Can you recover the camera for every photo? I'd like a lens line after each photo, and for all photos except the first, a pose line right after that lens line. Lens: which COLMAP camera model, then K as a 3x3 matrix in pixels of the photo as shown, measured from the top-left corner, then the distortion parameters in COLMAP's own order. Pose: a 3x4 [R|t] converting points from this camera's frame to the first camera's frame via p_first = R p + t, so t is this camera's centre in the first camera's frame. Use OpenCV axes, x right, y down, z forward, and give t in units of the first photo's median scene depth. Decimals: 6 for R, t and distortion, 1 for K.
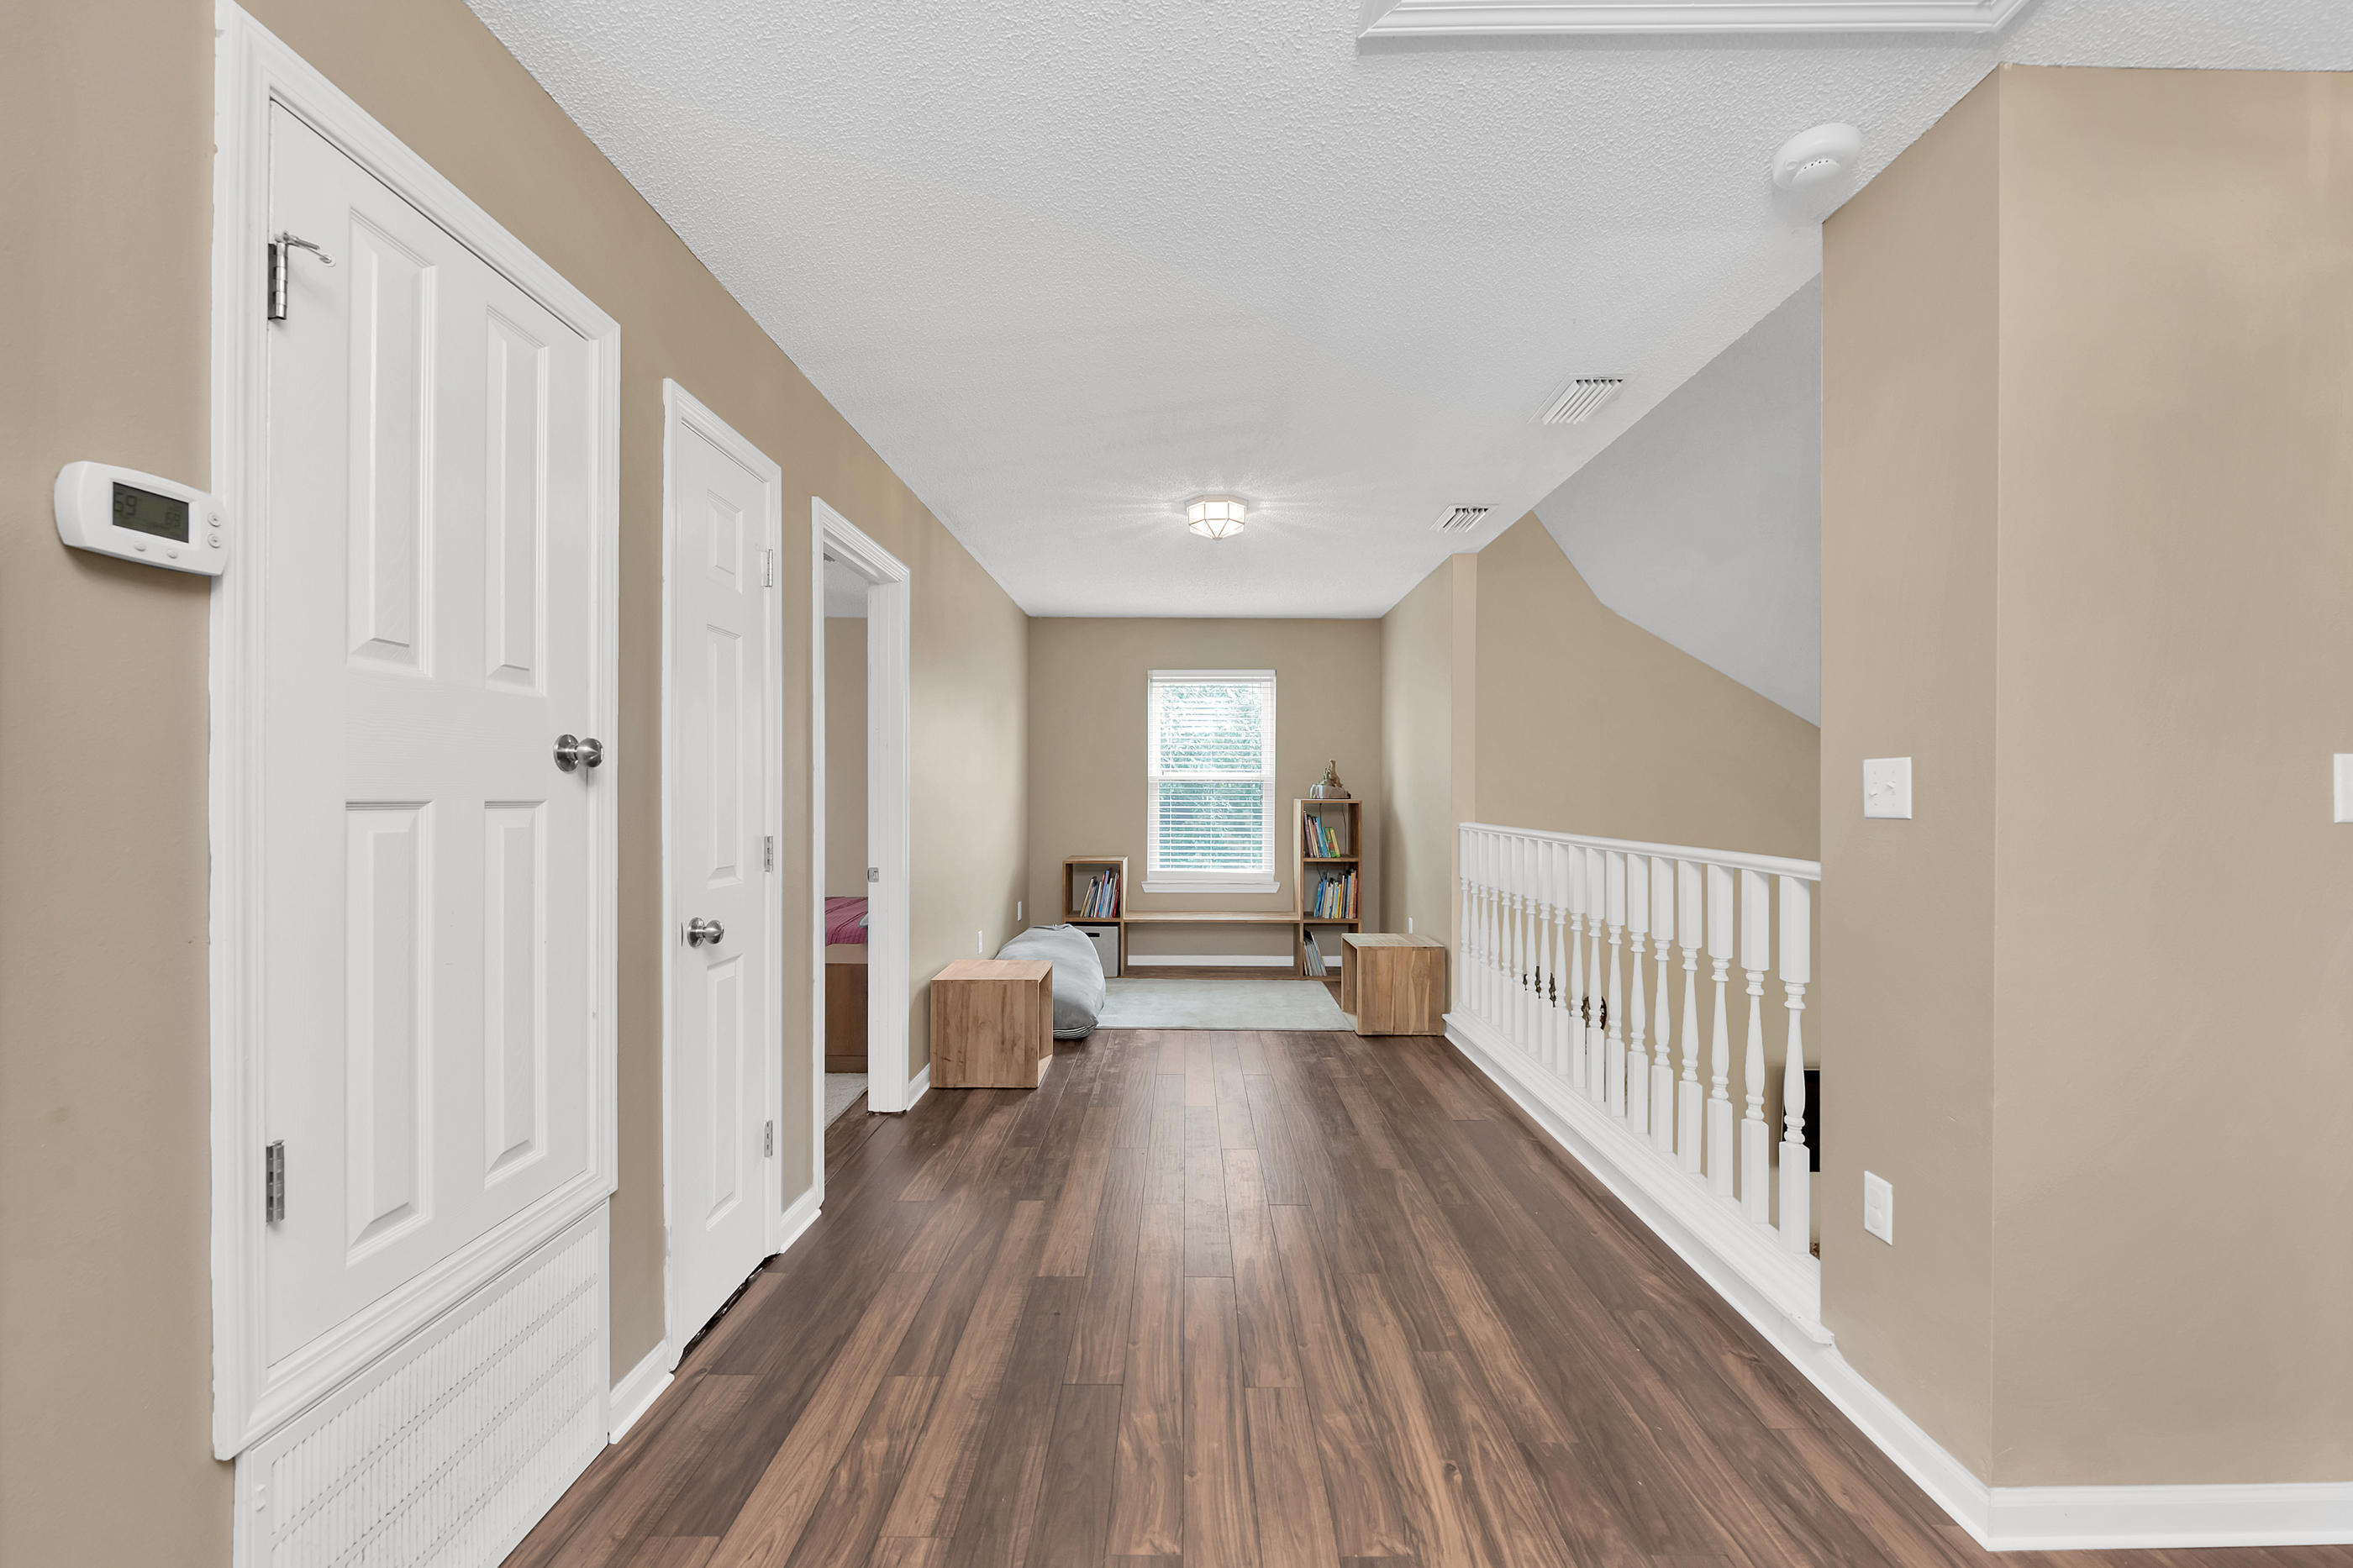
lens RADIAL K [[934.5, 0, 1184.8], [0, 934.5, 789.1], [0, 0, 1]] dist [0.002659, -0.003831]
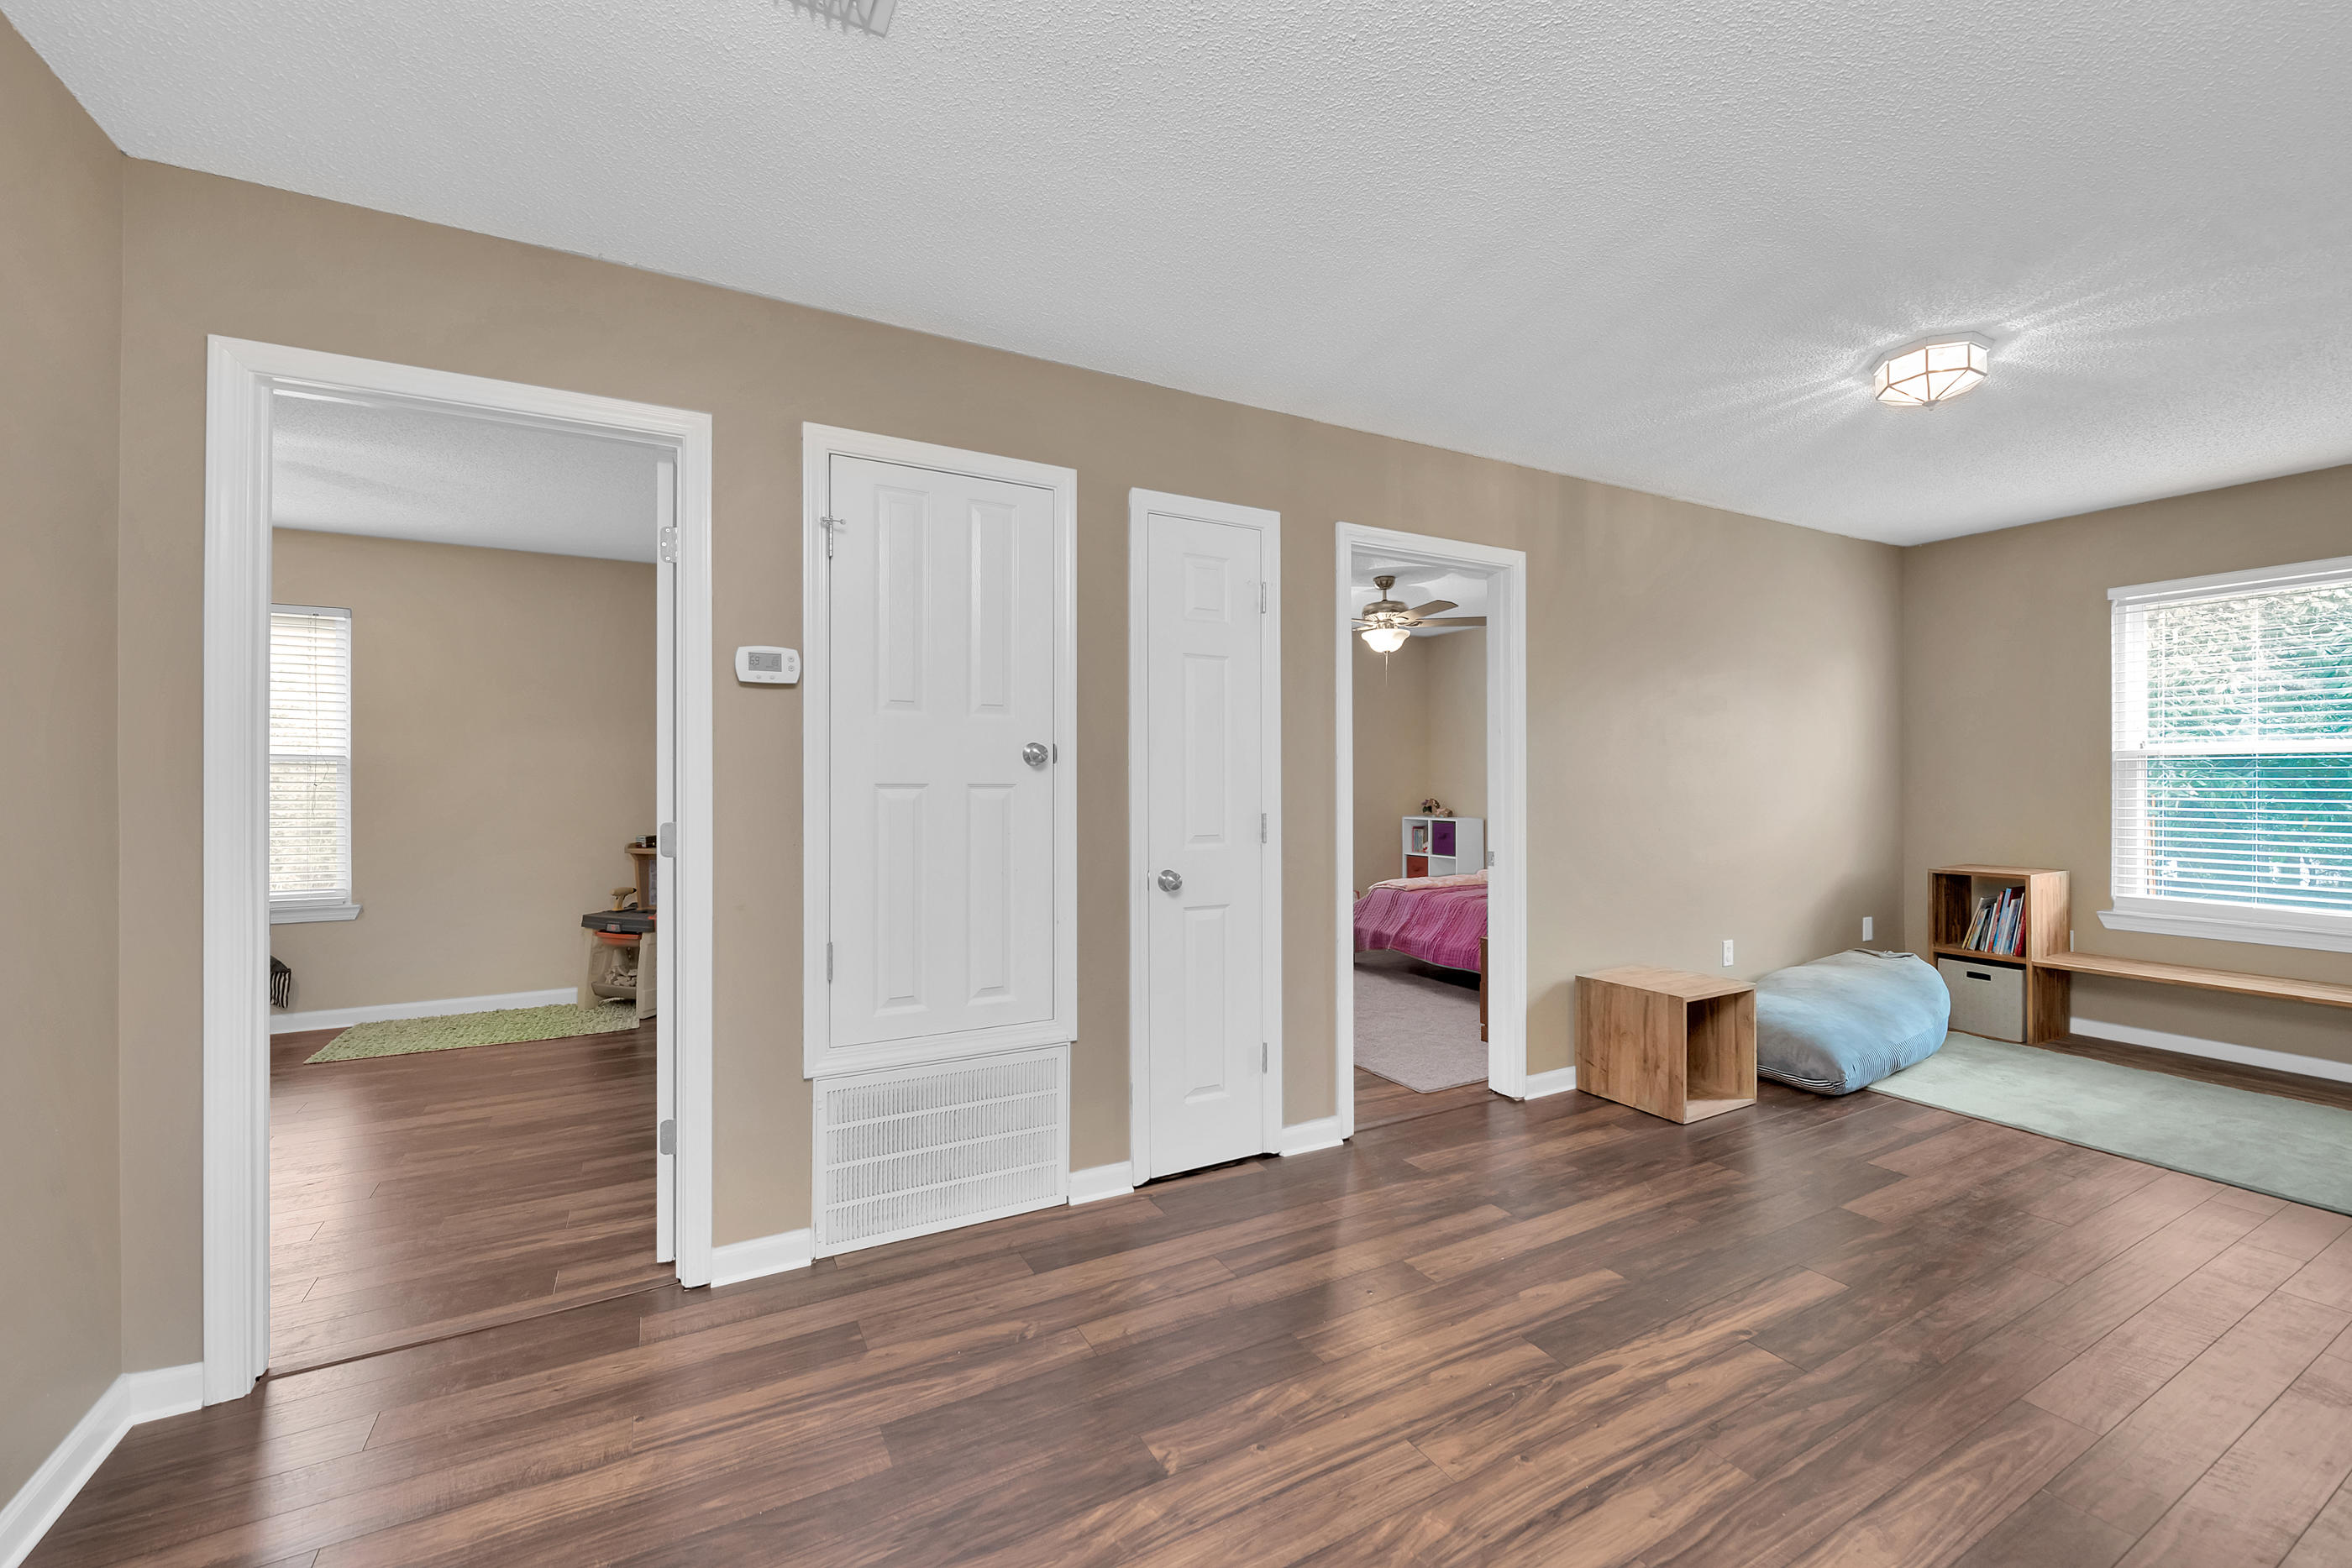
lens RADIAL K [[940.5, 0, 1182.1], [0, 940.5, 783.1], [0, 0, 1]] dist [-0.000110, -0.004611]
pose [[0.483723, -0.002336, -0.875218, 0.551763], [0.007772, 0.999968, 0.001626, 0.006104], [0.875187, -0.007589, 0.483726, 0.281267]]
